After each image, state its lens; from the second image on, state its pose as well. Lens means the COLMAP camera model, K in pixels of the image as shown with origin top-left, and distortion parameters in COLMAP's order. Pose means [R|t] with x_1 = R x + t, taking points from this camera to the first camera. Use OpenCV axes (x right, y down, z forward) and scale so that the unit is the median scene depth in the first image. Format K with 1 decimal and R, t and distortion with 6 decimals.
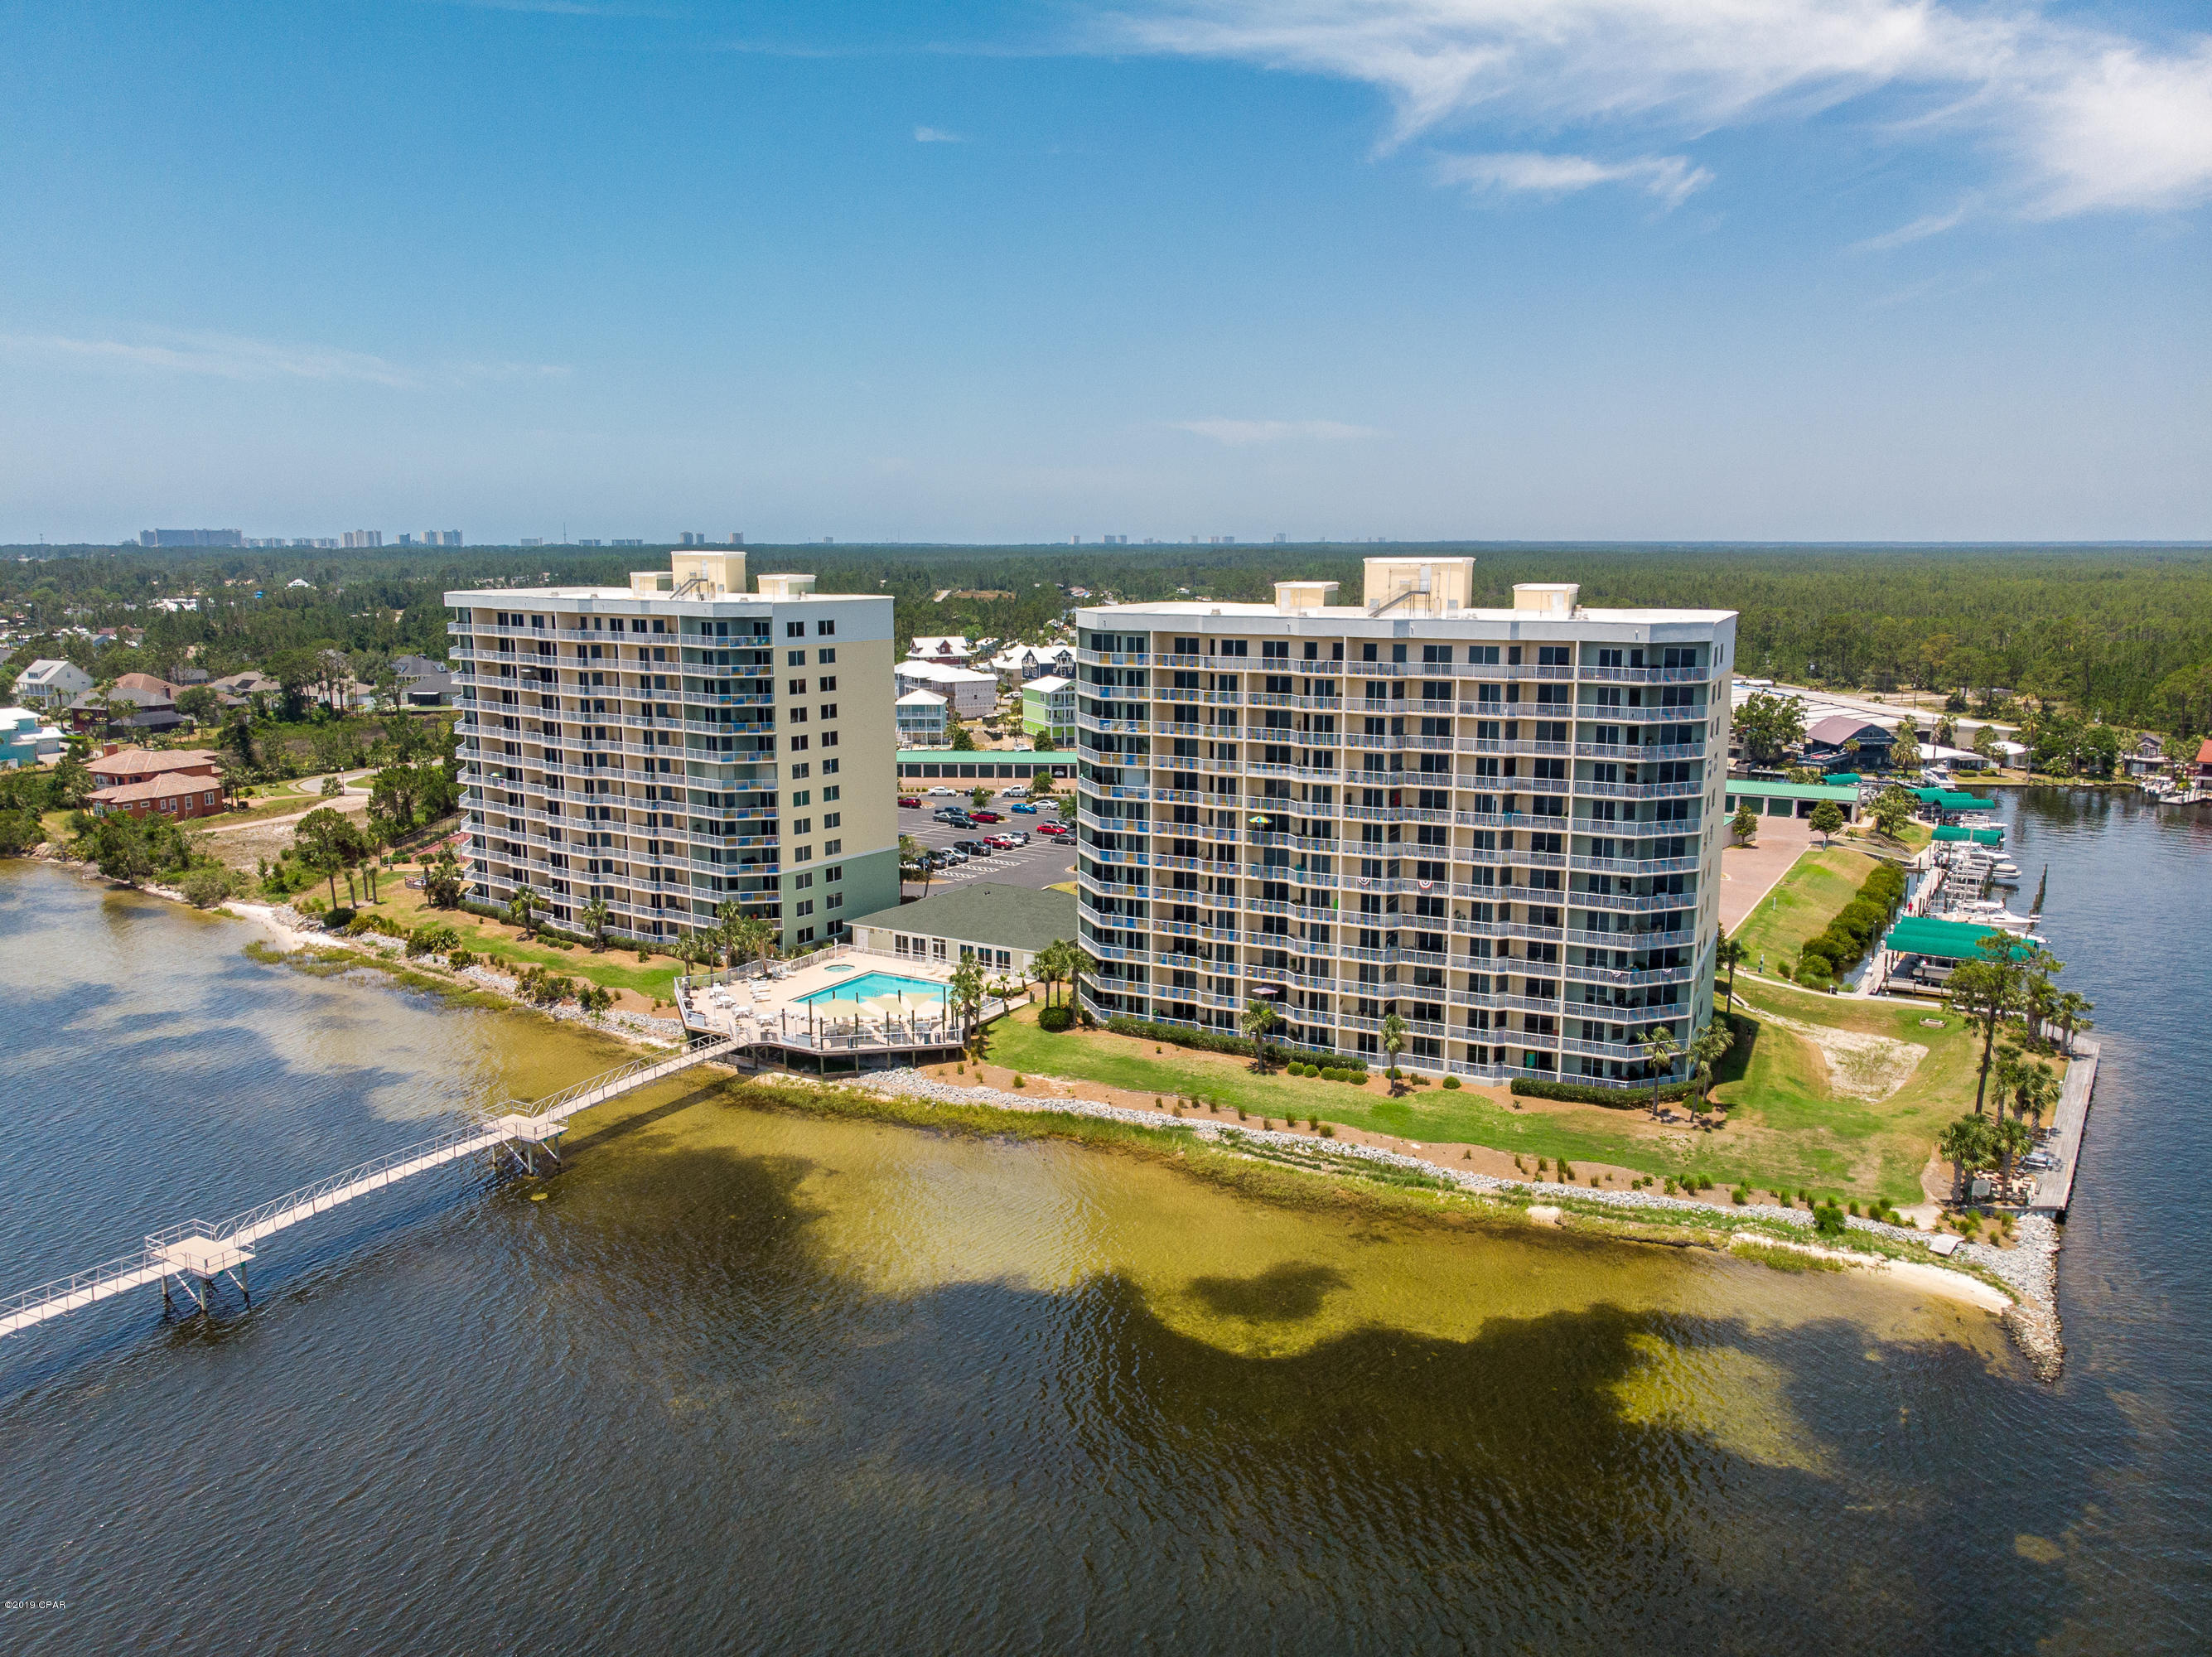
lens RADIAL K [[1643.5, 0, 1120.7], [0, 1643.5, 837.4], [0, 0, 1]] dist [0.007533, 0.002127]
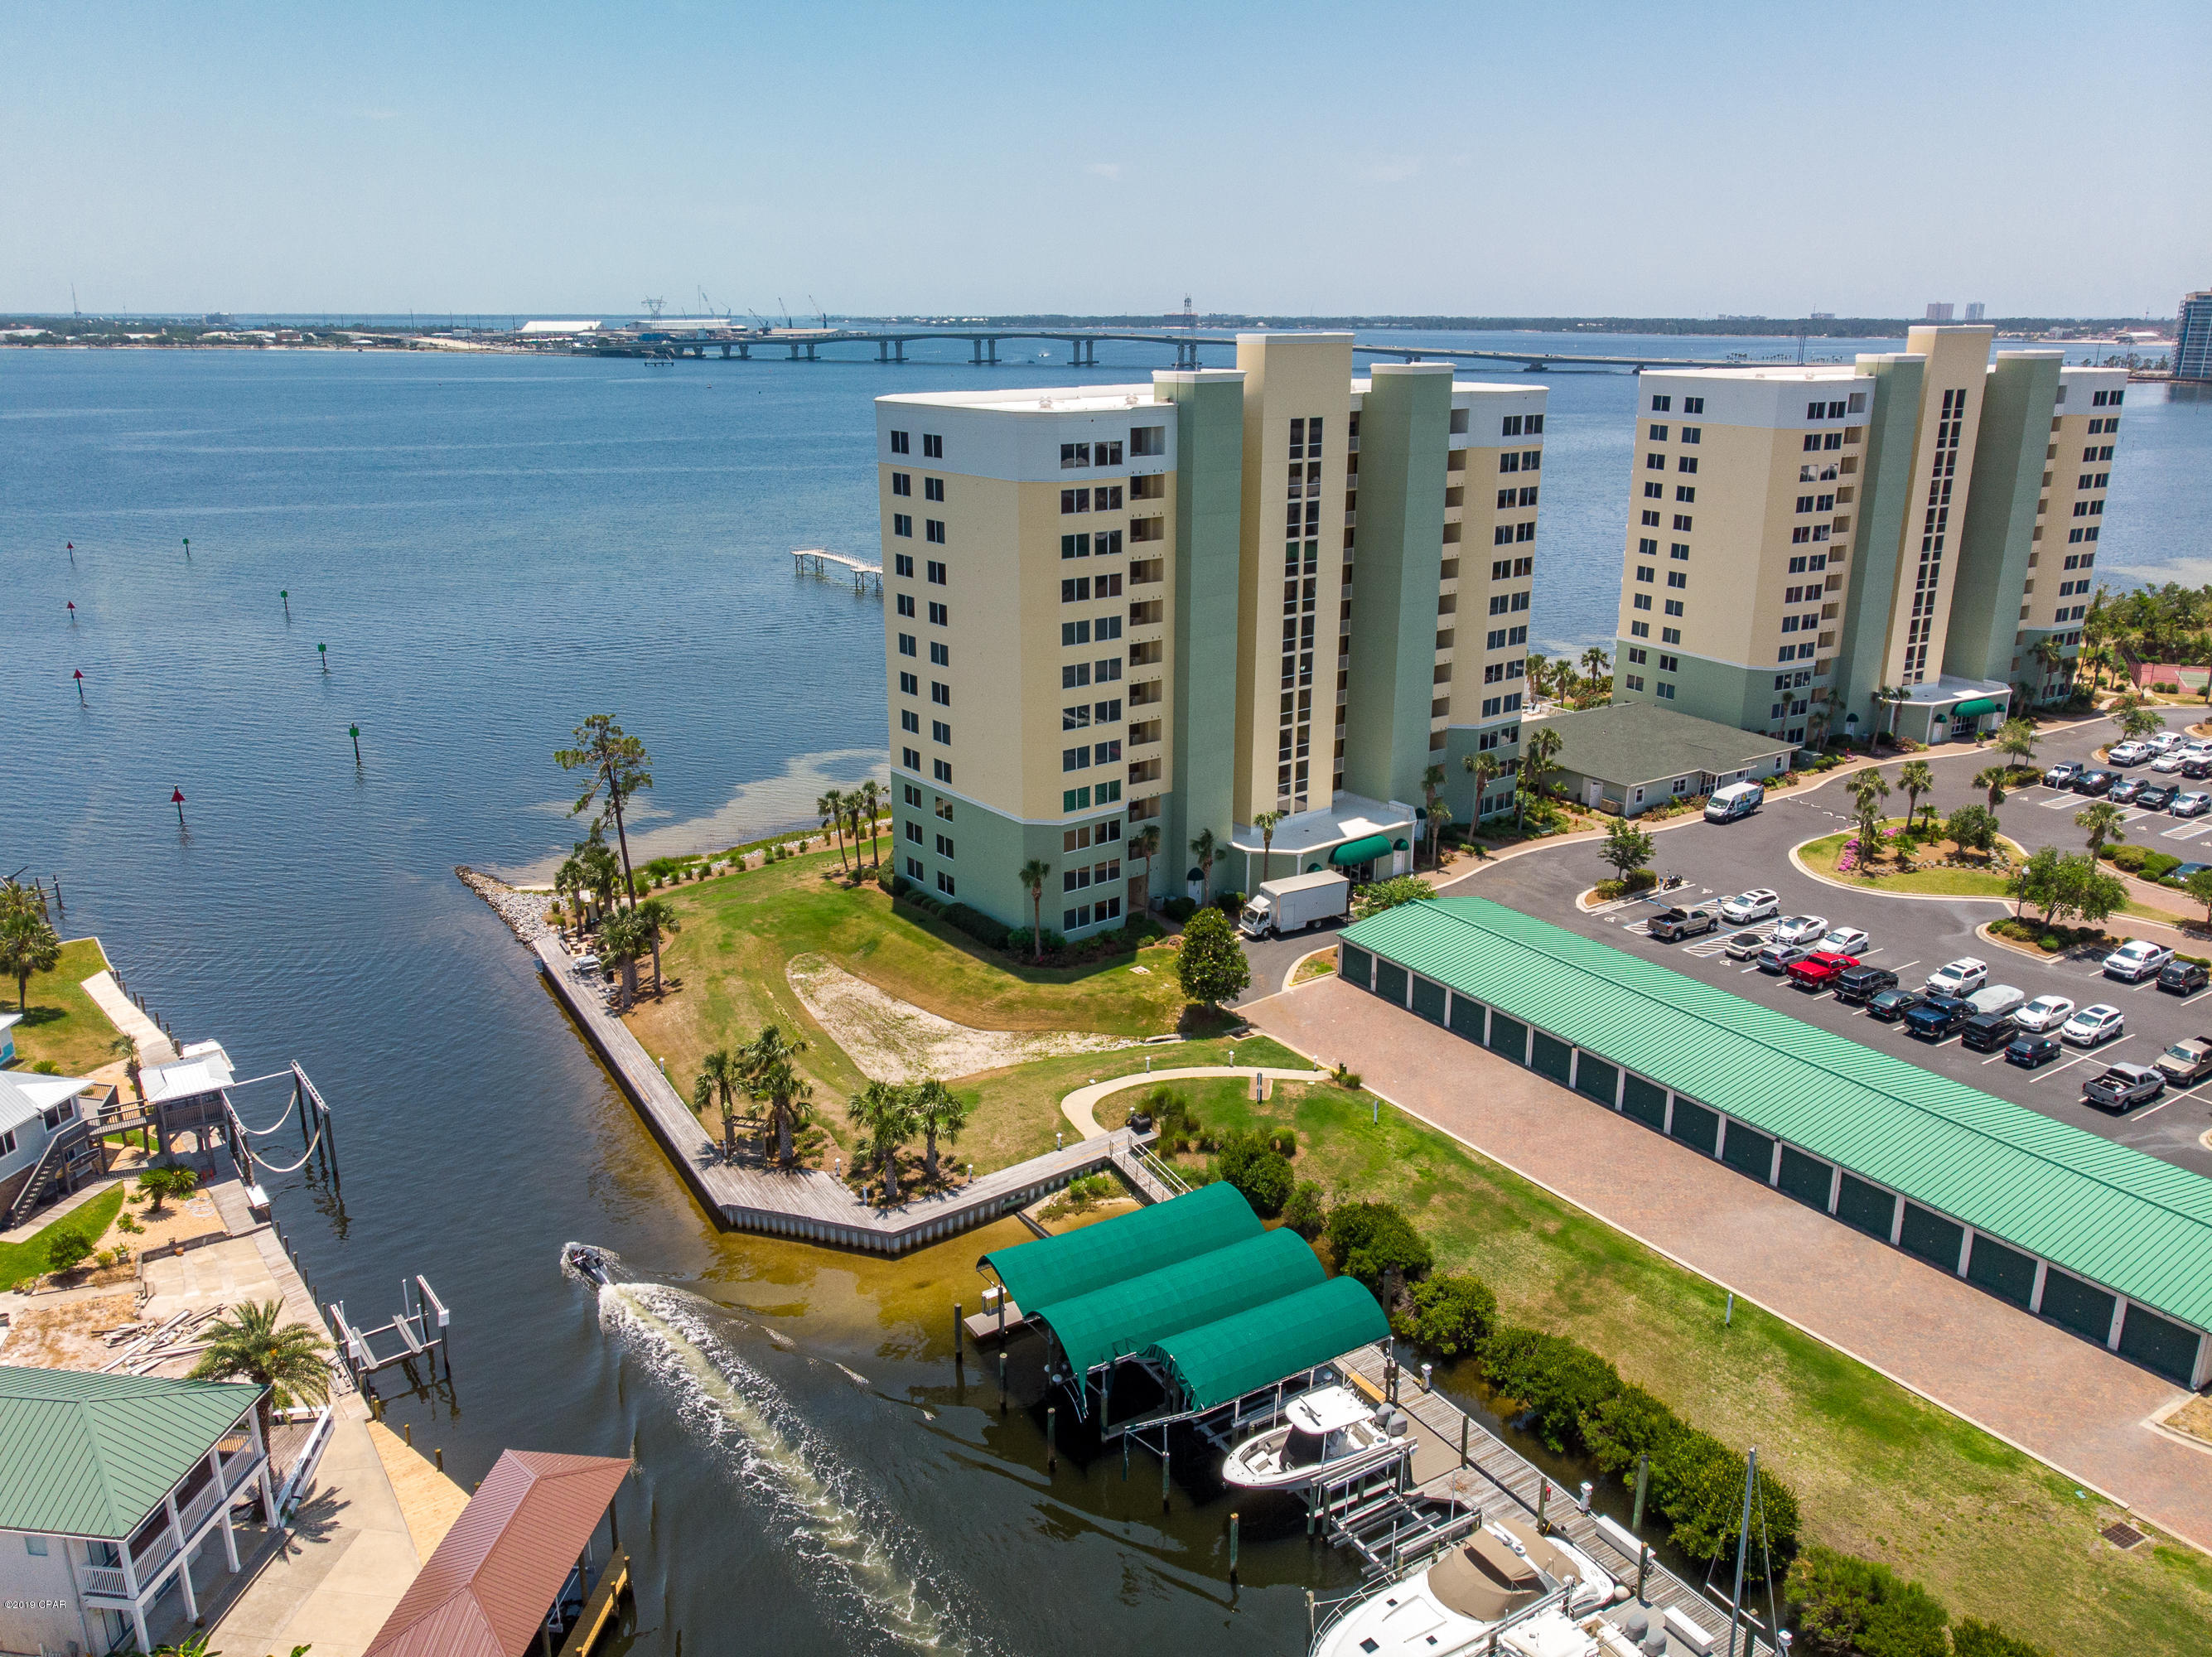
lens RADIAL K [[1643.5, 0, 1127.2], [0, 1643.5, 837.1], [0, 0, 1]] dist [0.007533, 0.002127]
pose [[-0.437452, 0.258120, -0.861400, 0.985522], [-0.176886, 0.914503, 0.363862, -0.214888], [0.881673, 0.311542, -0.354394, 1.285423]]
